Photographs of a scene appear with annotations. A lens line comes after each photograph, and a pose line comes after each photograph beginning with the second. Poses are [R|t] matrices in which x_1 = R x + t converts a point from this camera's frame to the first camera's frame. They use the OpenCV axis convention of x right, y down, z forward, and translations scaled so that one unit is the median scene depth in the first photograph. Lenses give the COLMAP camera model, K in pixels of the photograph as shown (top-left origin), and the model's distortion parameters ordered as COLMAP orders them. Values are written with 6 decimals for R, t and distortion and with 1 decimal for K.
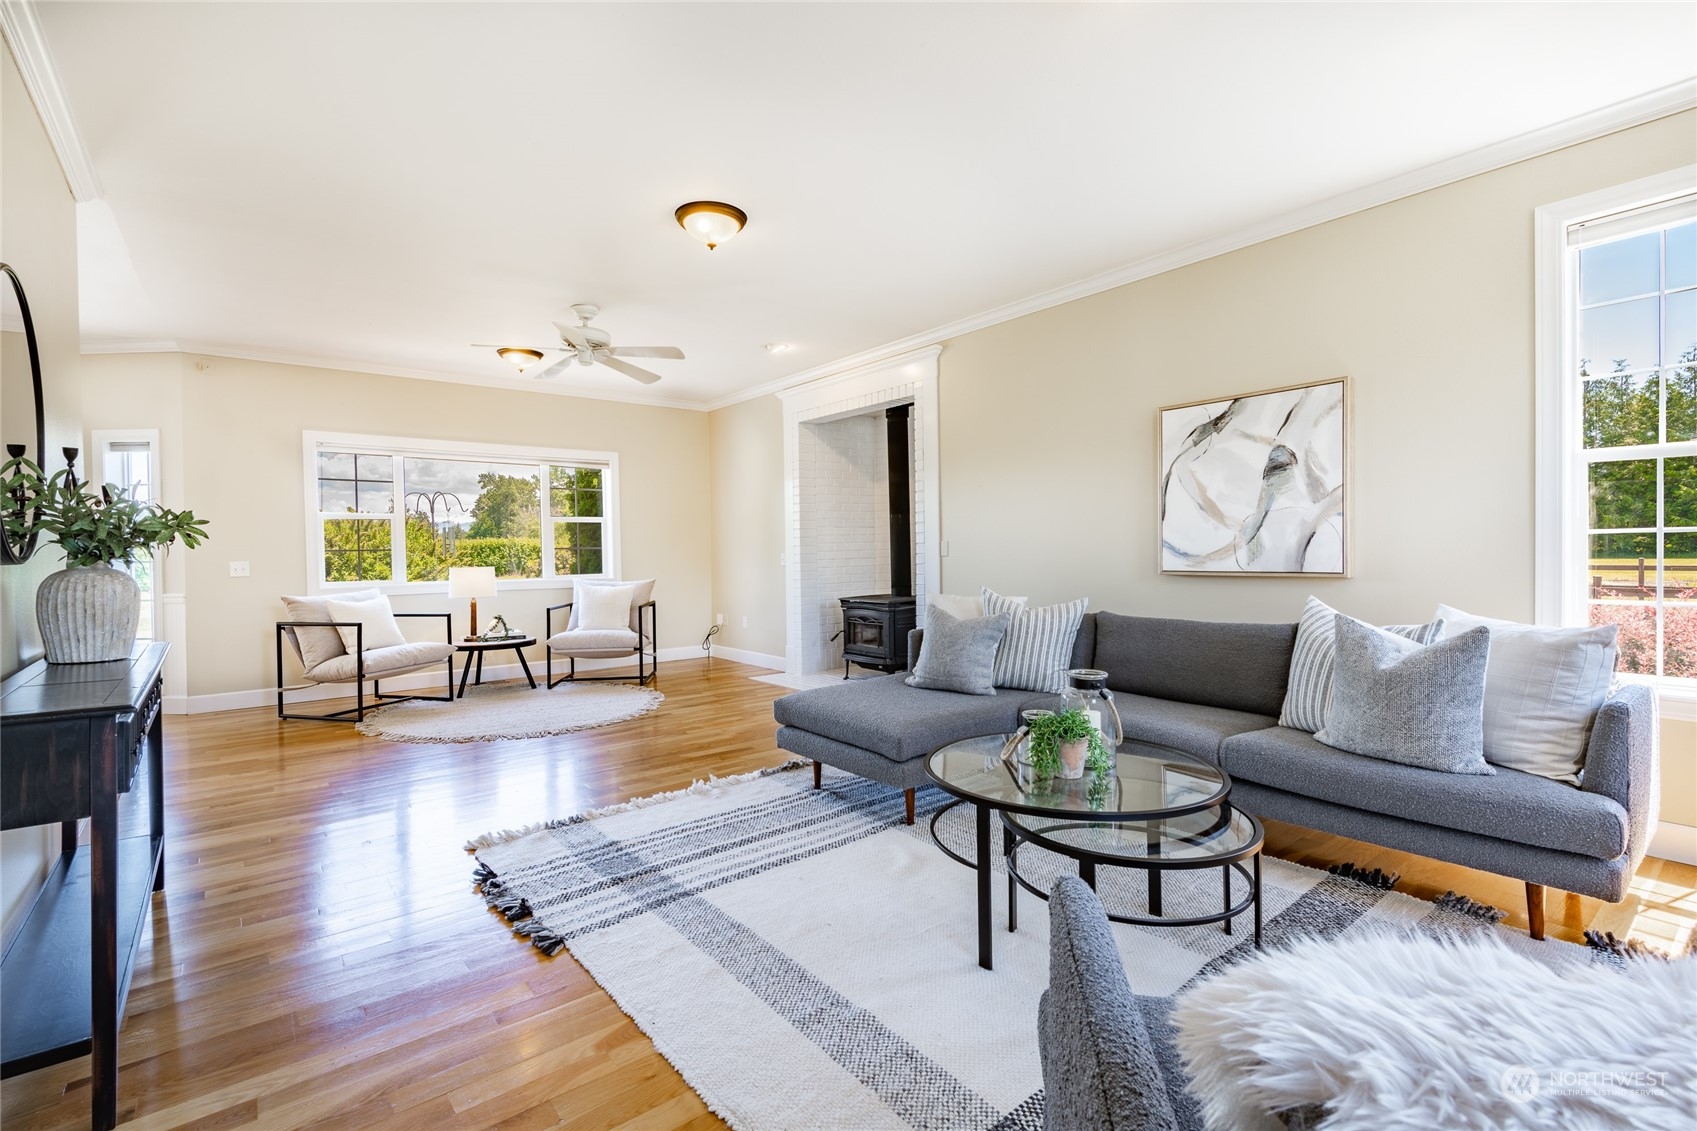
lens RADIAL K [[775.6, 0, 848.5], [0, 775.6, 565.5], [0, 0, 1]] dist [-0.000188, 0.000024]
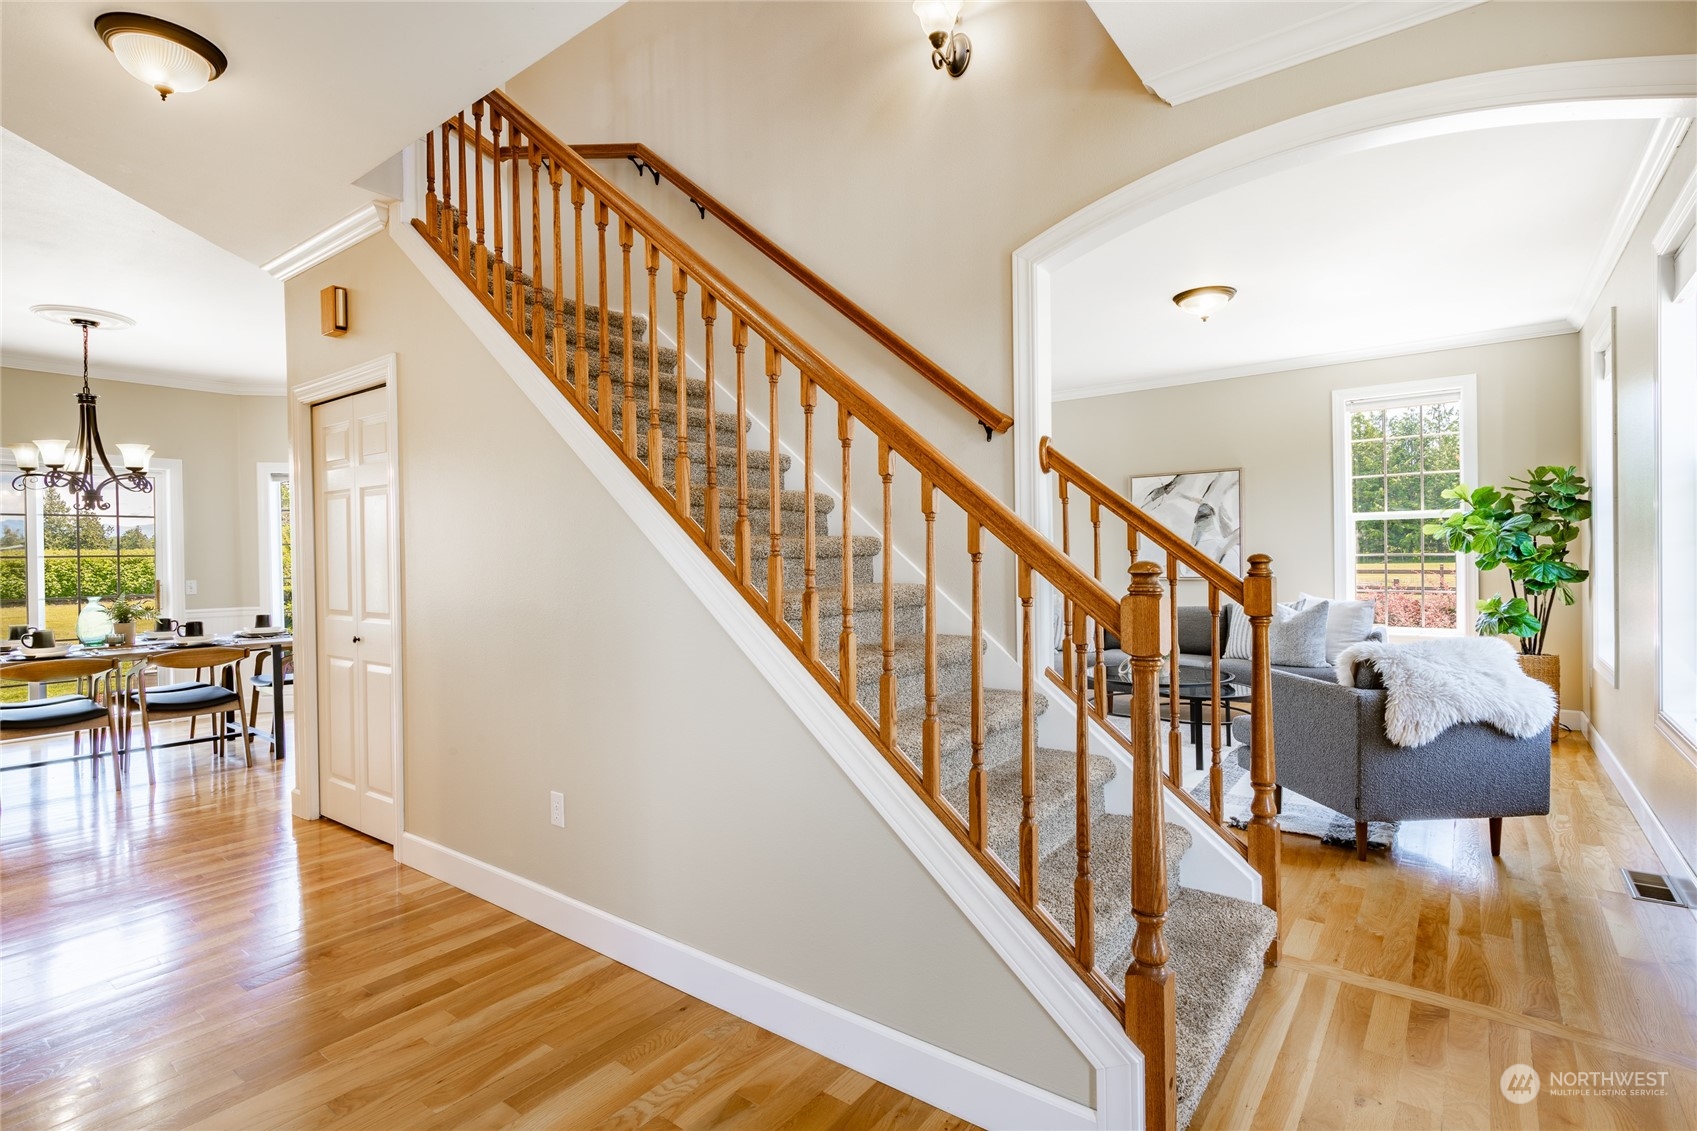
lens RADIAL K [[825.0, 0, 848.5], [0, 825.0, 565.5], [0, 0, 1]] dist [0.000583, 0.000038]
pose [[0.968720, -0.005561, 0.248094, -0.812144], [0.007120, 0.999960, -0.005389, -0.015532], [-0.248054, 0.006987, 0.968721, -0.708577]]
